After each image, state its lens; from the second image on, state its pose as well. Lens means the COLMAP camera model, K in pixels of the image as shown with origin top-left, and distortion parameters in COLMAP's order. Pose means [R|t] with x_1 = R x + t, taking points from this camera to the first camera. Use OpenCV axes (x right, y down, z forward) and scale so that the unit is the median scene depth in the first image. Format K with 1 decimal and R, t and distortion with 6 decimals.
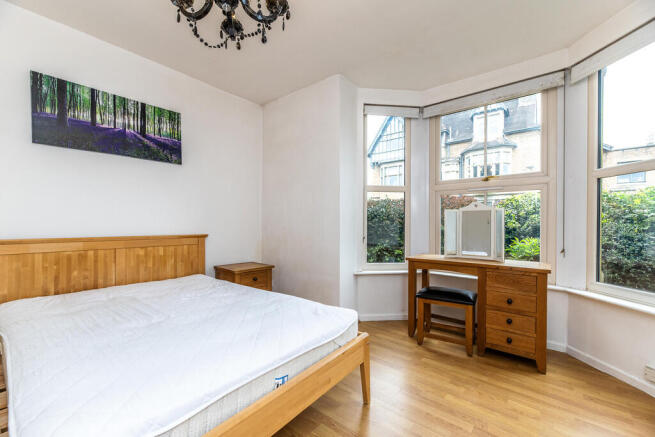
lens RADIAL K [[270.4, 0, 324.1], [0, 270.4, 221.9], [0, 0, 1]] dist [-0.001738, -0.000099]
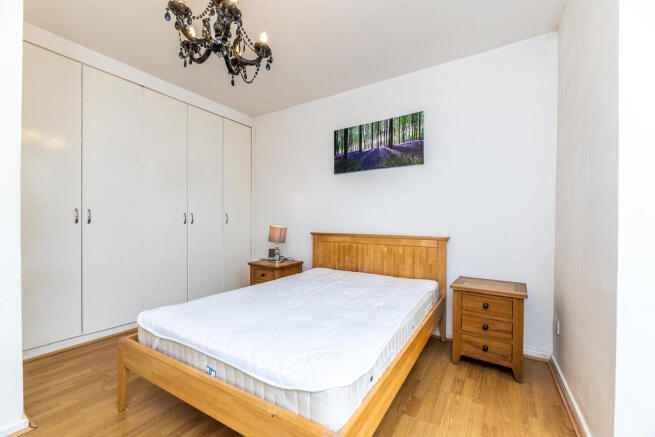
lens RADIAL K [[270.4, 0, 325.2], [0, 270.4, 221.0], [0, 0, 1]] dist [-0.001738, -0.000099]
pose [[0.124306, -0.006125, -0.992225, 0.448223], [-0.002398, 0.999976, -0.006474, 0.000278], [0.992241, 0.003184, 0.124288, 0.613837]]
